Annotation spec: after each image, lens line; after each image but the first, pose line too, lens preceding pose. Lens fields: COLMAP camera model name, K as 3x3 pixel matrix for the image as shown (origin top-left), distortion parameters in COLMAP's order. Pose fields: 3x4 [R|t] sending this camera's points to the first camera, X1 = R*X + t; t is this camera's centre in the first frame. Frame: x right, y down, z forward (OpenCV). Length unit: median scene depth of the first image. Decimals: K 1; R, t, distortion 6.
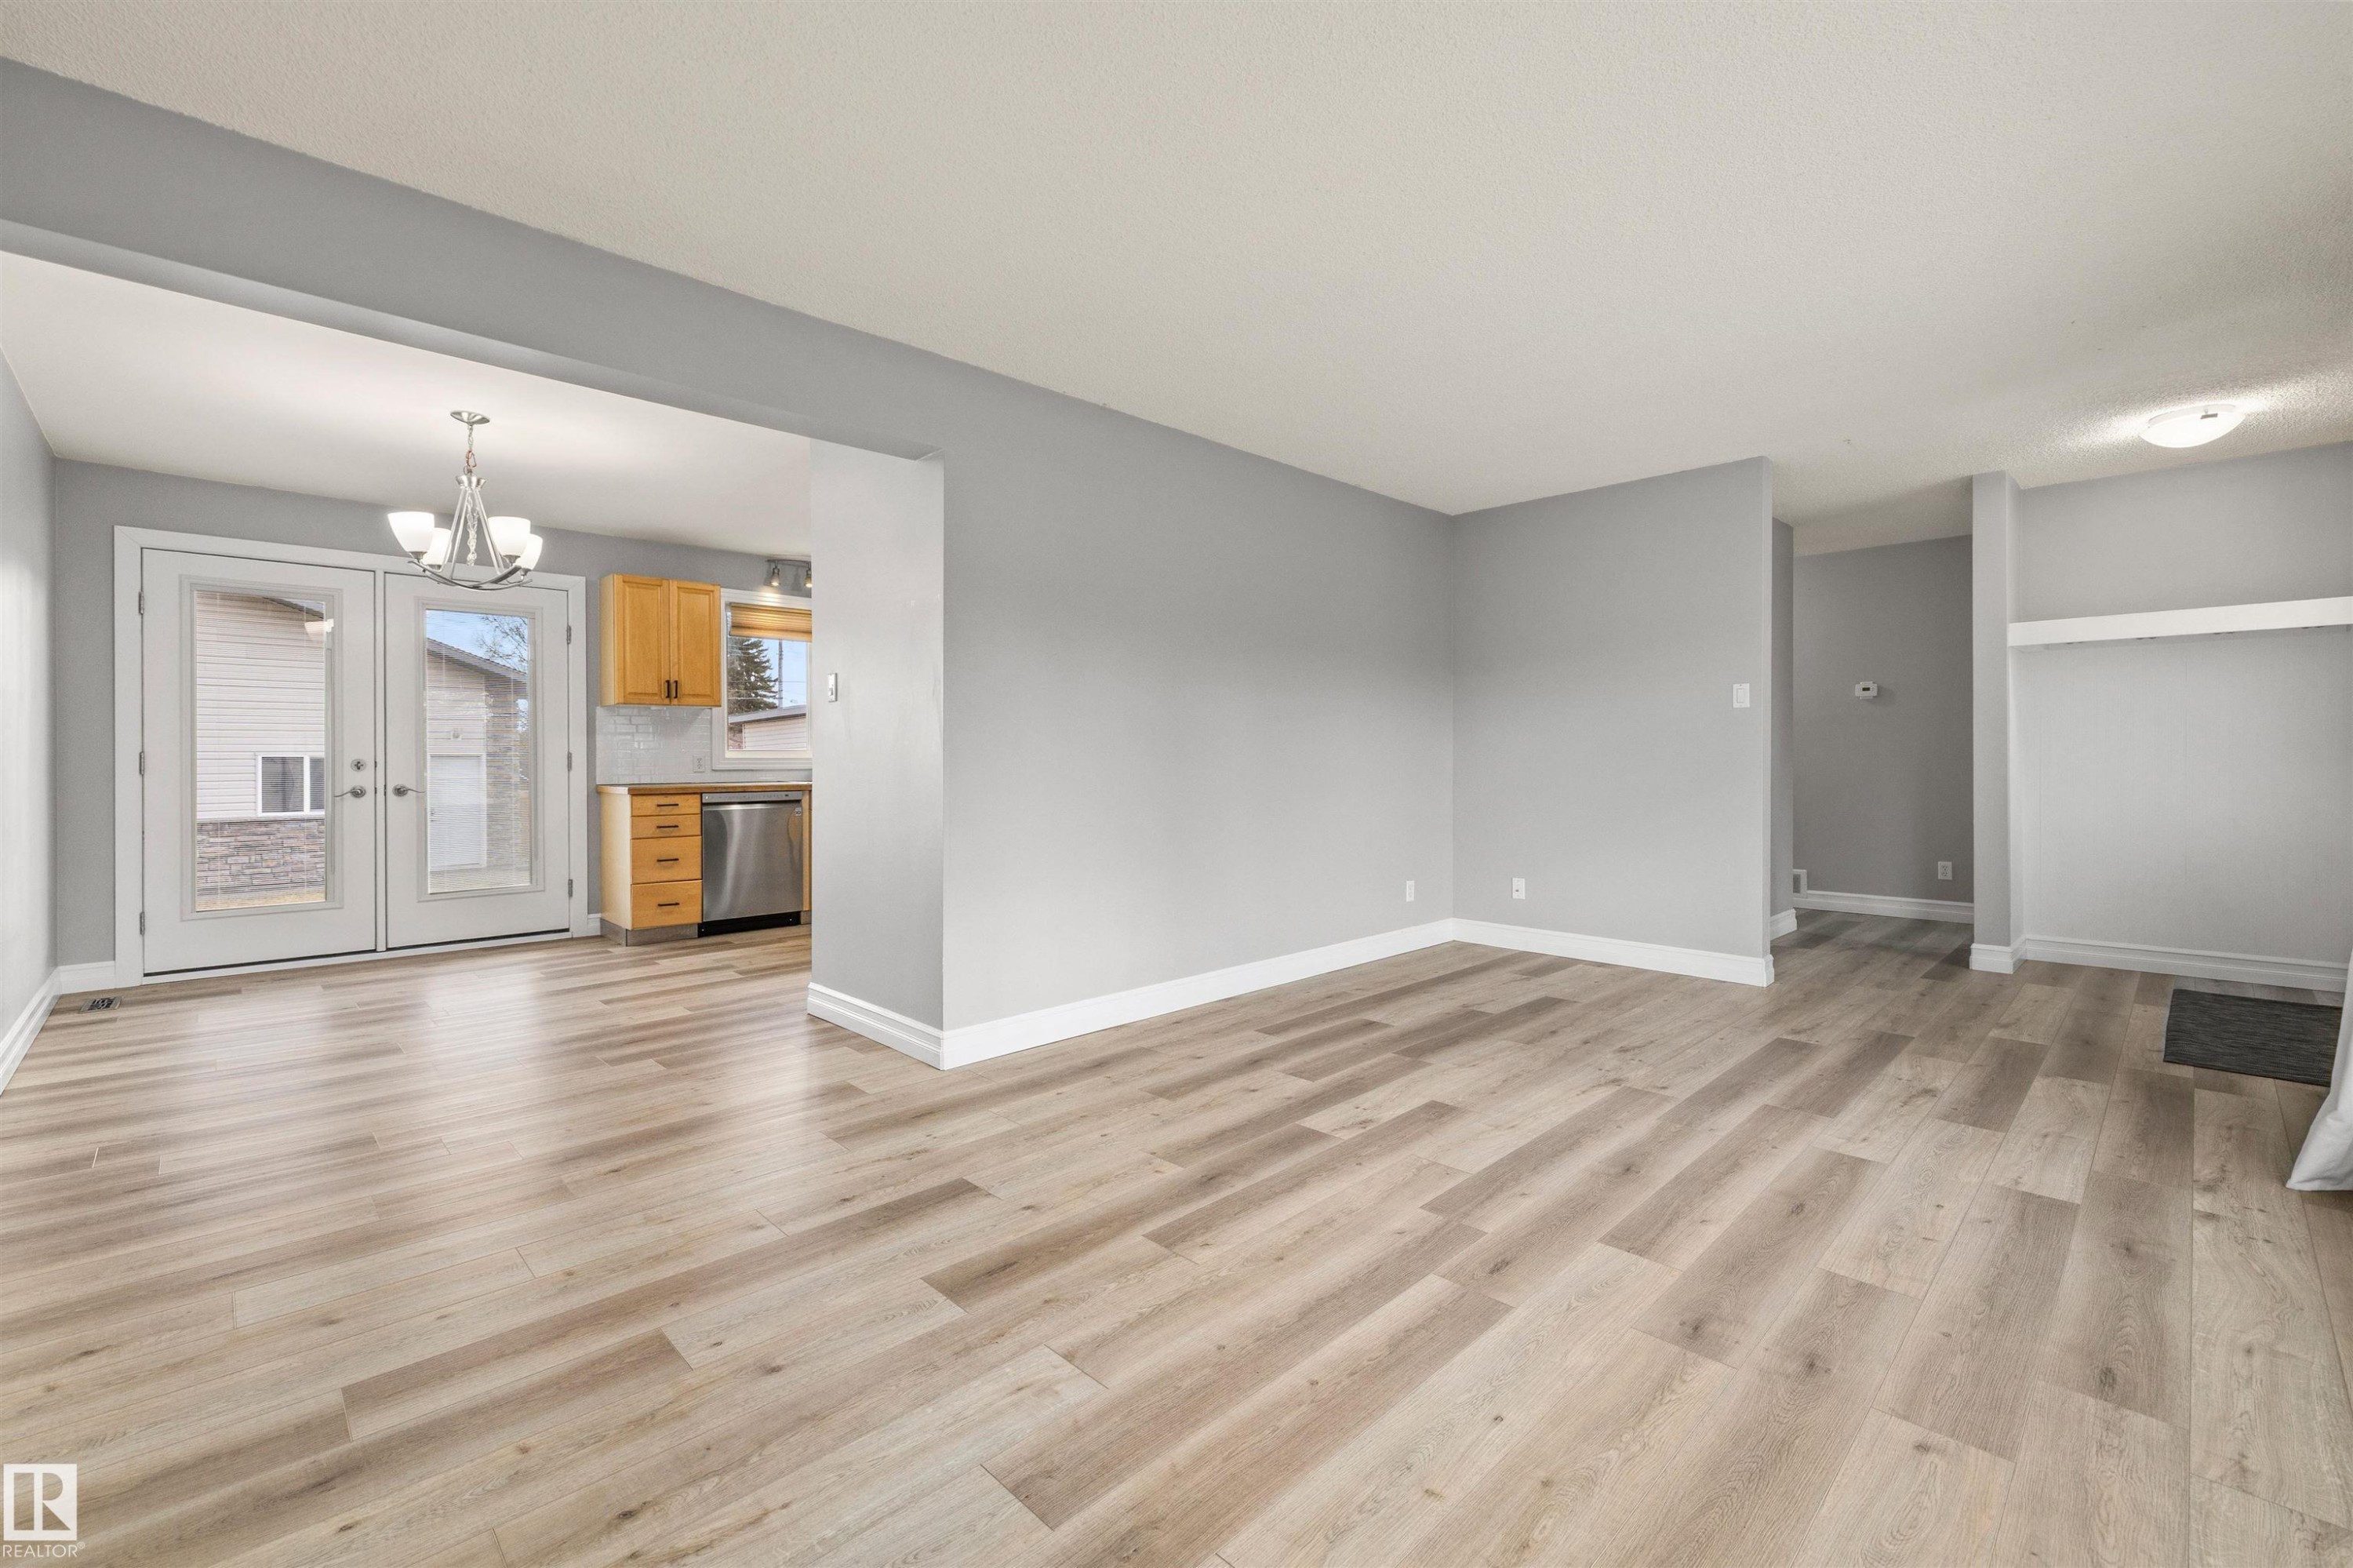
lens RADIAL K [[996.0, 0, 1170.4], [0, 996.0, 767.8], [0, 0, 1]] dist [0.002943, -0.000178]
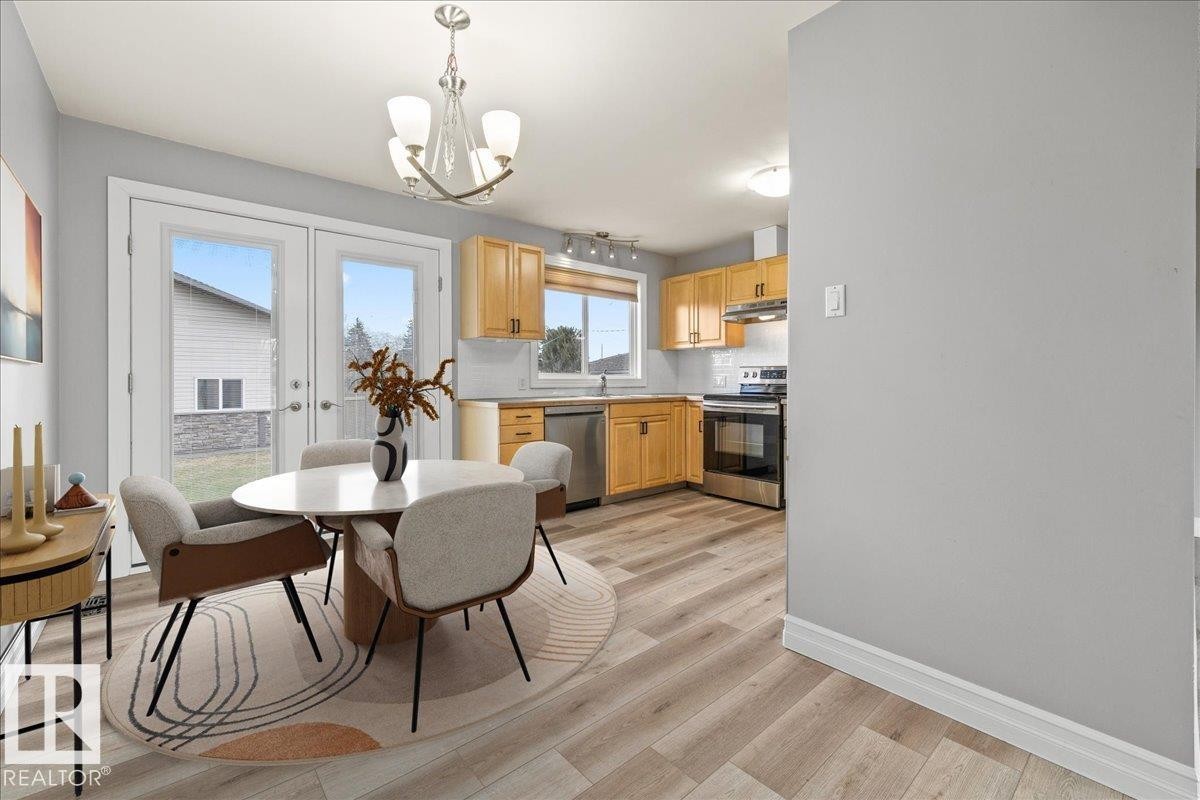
lens RADIAL K [[507.9, 0, 592.7], [0, 507.9, 385.1], [0, 0, 1]] dist [0.002943, -0.000178]
pose [[0.997613, 0.001544, -0.069037, -0.370018], [-0.001555, 0.999999, -0.000110, -0.002260], [0.069037, 0.000217, 0.997614, 0.365198]]
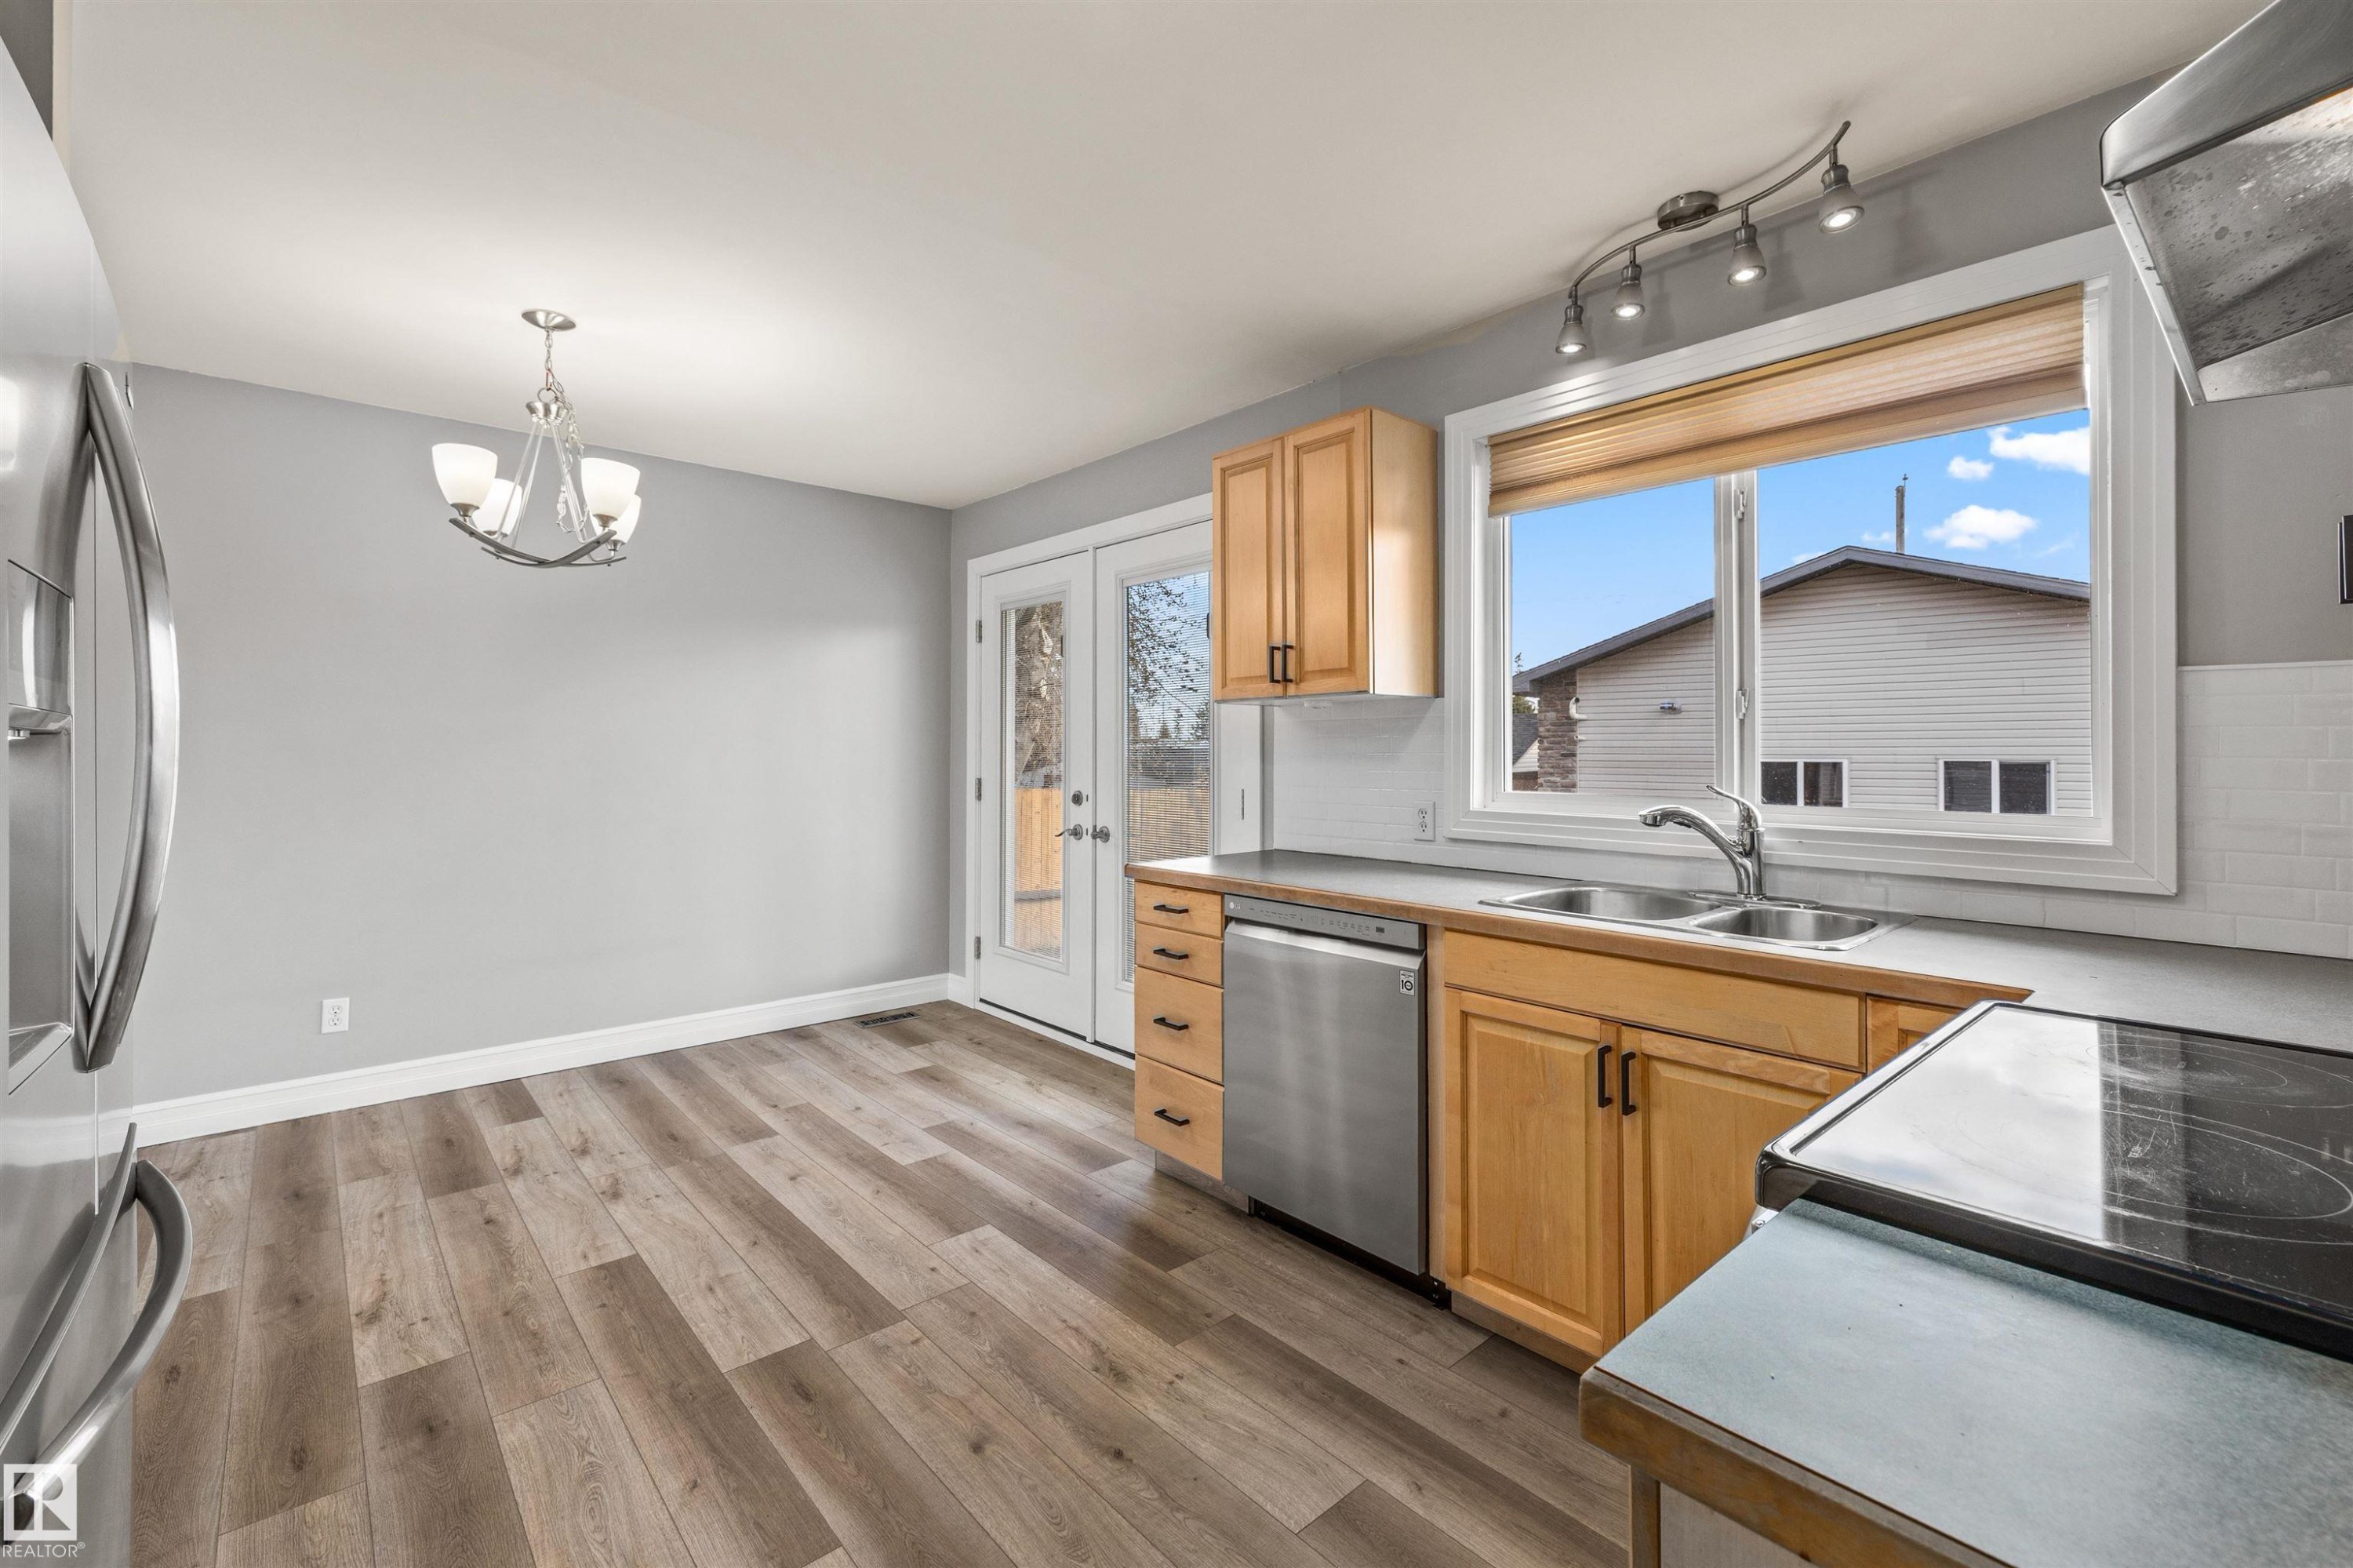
lens RADIAL K [[996.0, 0, 1165.1], [0, 996.0, 741.3], [0, 0, 1]] dist [0.002943, -0.000178]
pose [[-0.055490, -0.002935, -0.998455, -0.023389], [-0.010178, 0.999945, -0.002374, -0.042212], [0.998407, 0.010031, -0.055517, 1.014302]]
